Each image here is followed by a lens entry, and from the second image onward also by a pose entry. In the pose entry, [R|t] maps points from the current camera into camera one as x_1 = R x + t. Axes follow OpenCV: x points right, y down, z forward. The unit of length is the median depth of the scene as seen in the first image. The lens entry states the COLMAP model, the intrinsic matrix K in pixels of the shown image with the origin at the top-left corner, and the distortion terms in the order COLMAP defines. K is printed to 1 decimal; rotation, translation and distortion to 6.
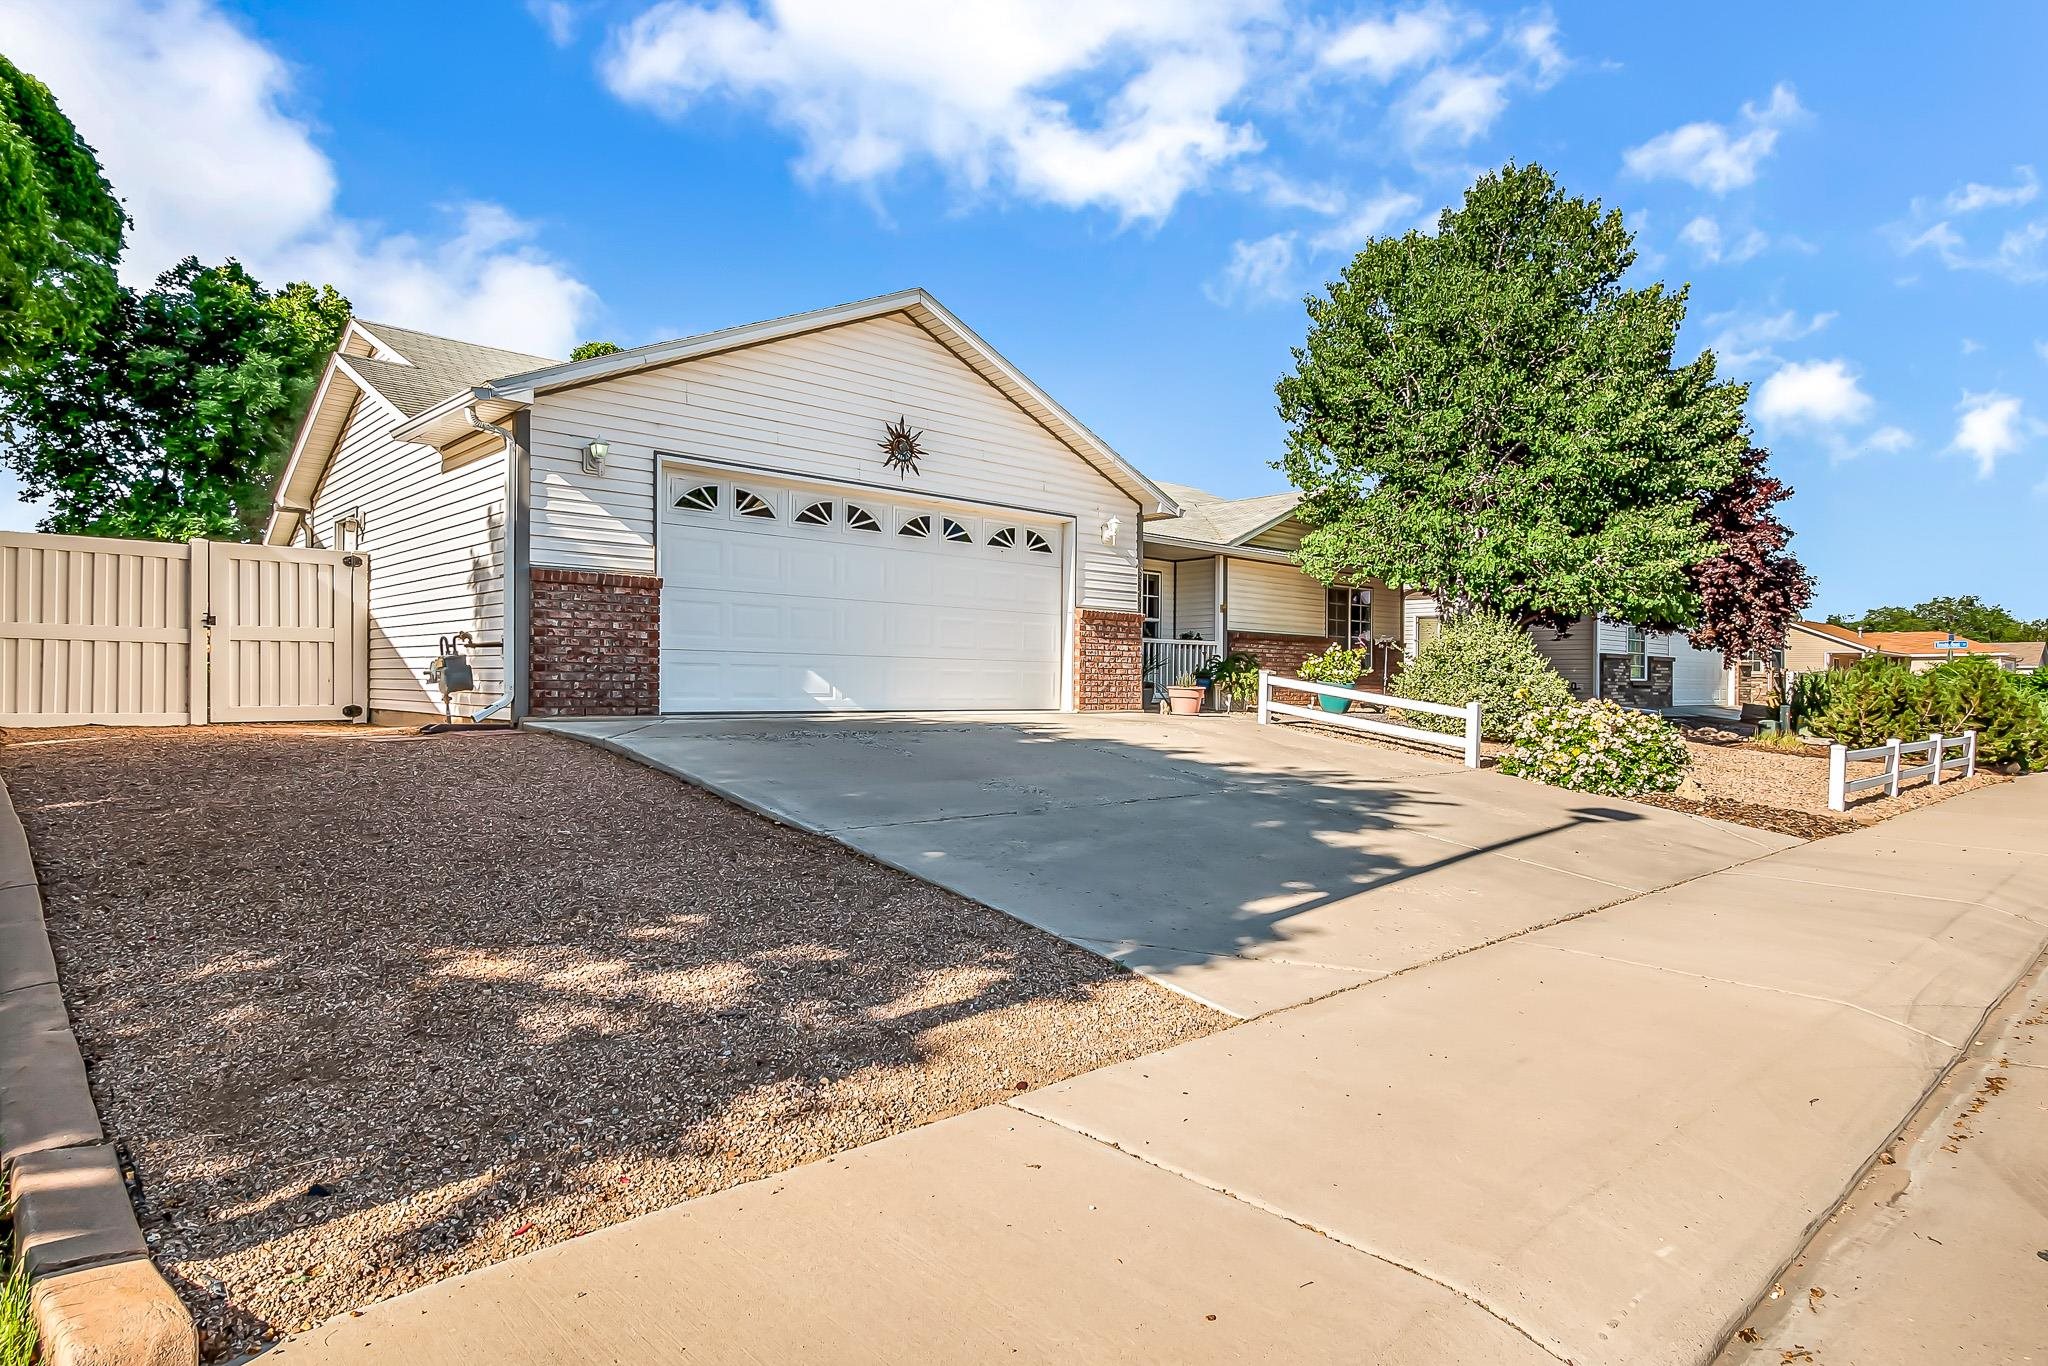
lens RADIAL K [[1133.4, 0, 1030.5], [0, 1133.4, 685.9], [0, 0, 1]] dist [-0.003365, -0.000252]
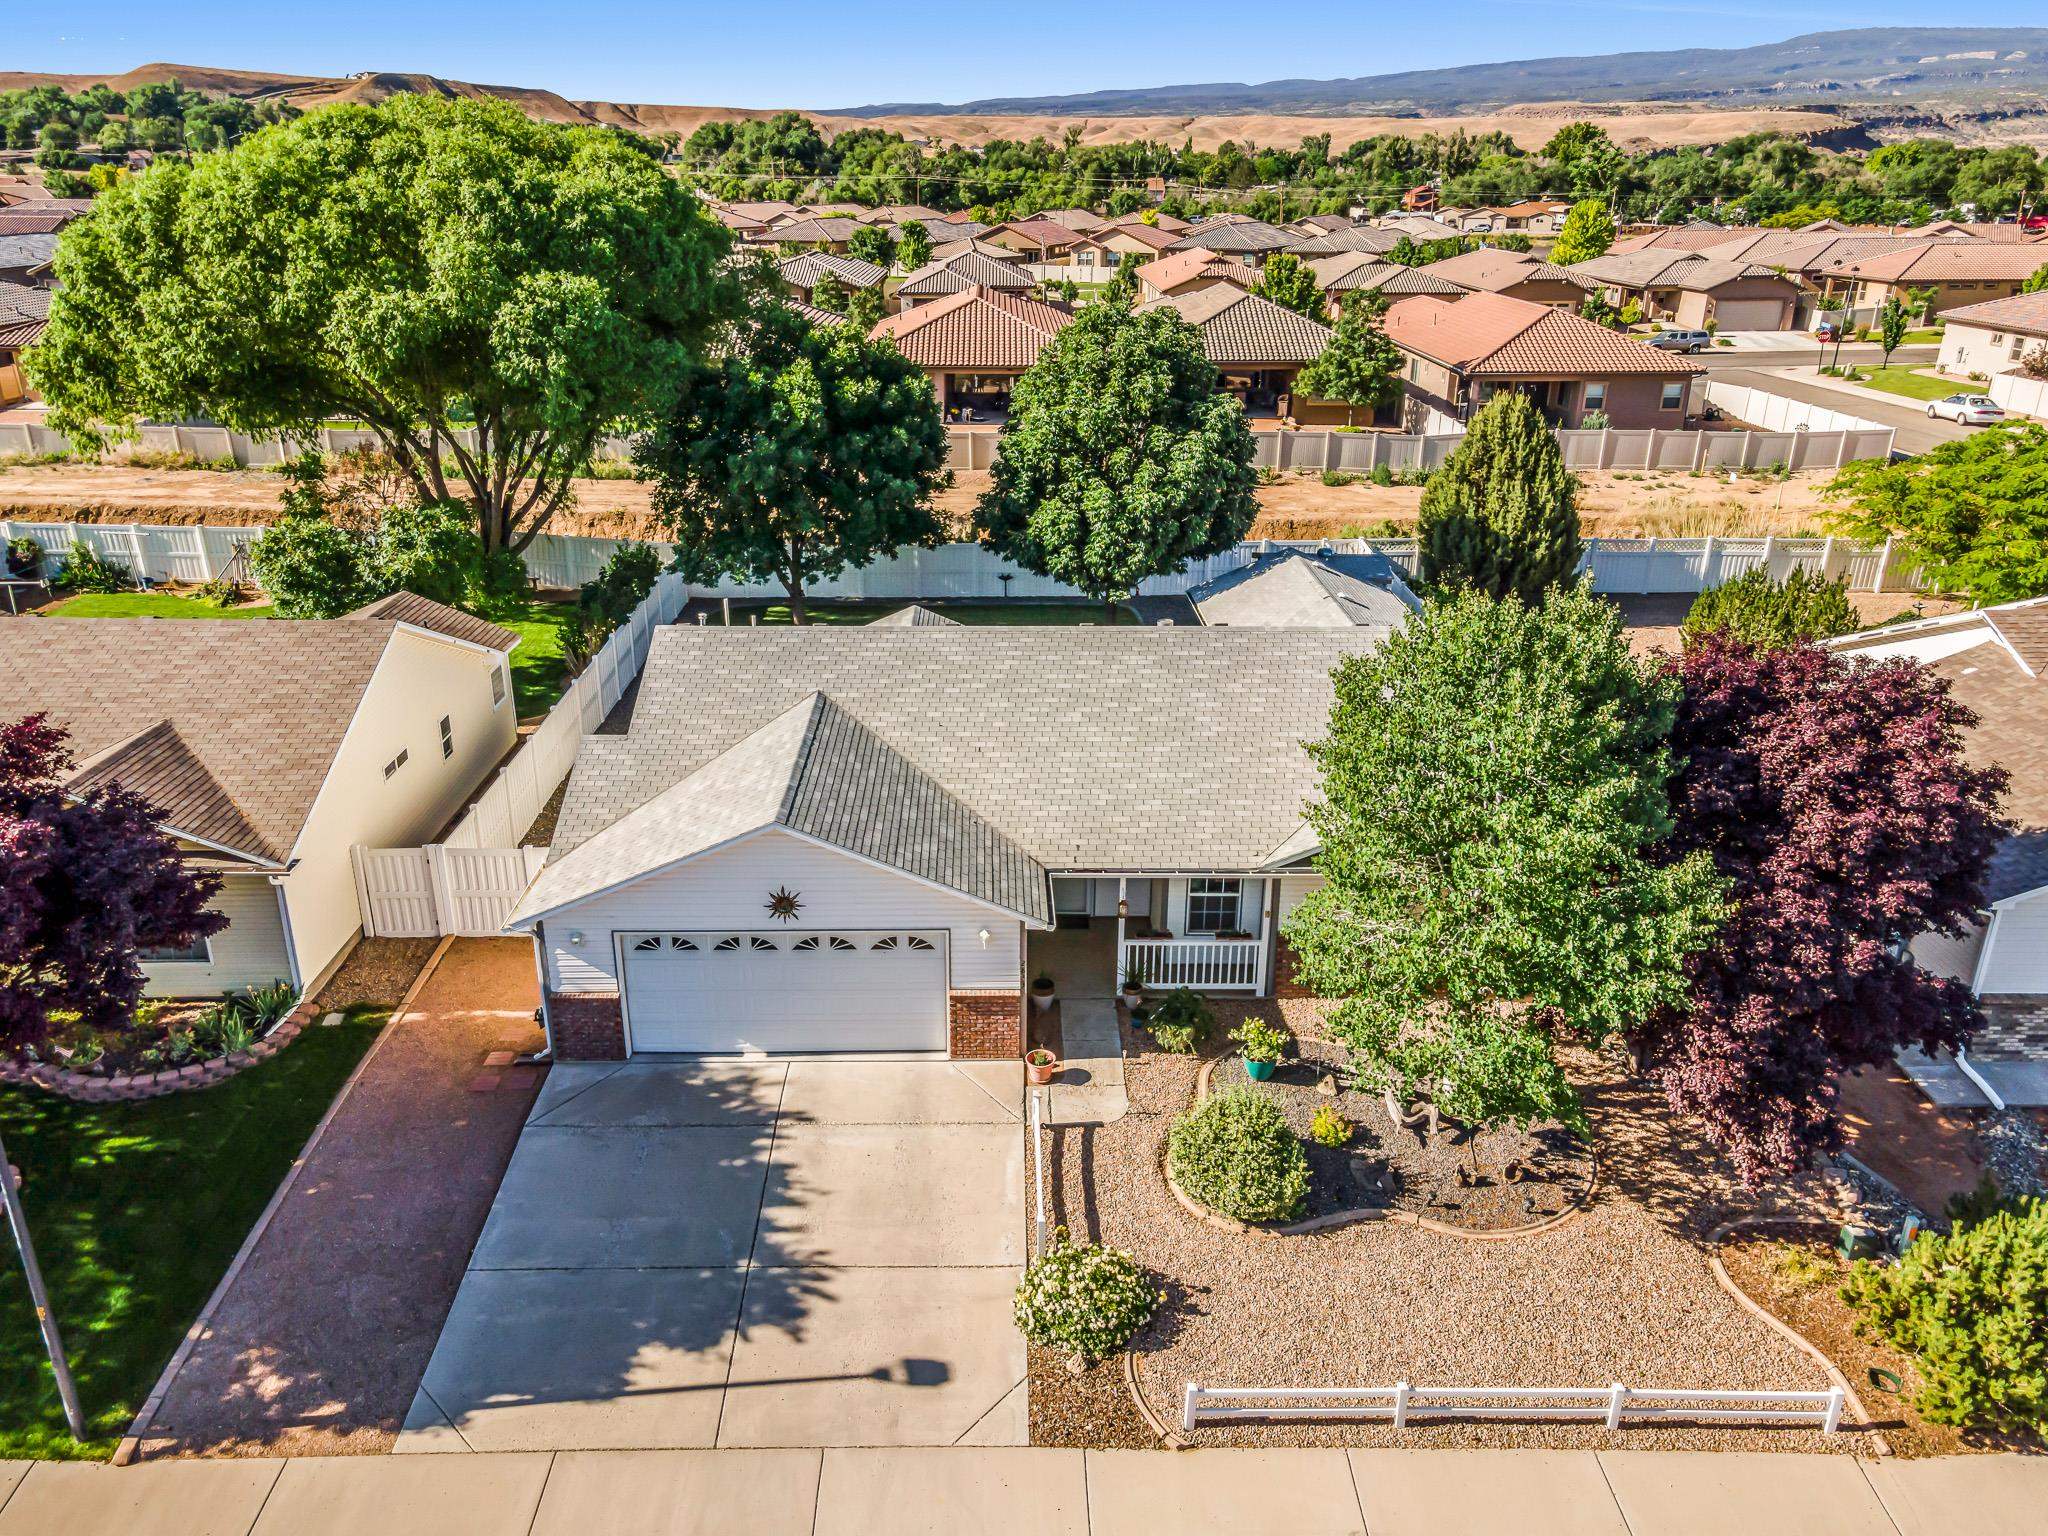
lens RADIAL K [[1506.8, 0, 1016.9], [0, 1506.8, 772.6], [0, 0, 1]] dist [0.017473, 0.035235]
pose [[0.737363, 0.246796, -0.628799, 1.338237], [0.000472, 0.930680, 0.365833, -1.112292], [0.675496, -0.270049, 0.686133, -0.118550]]
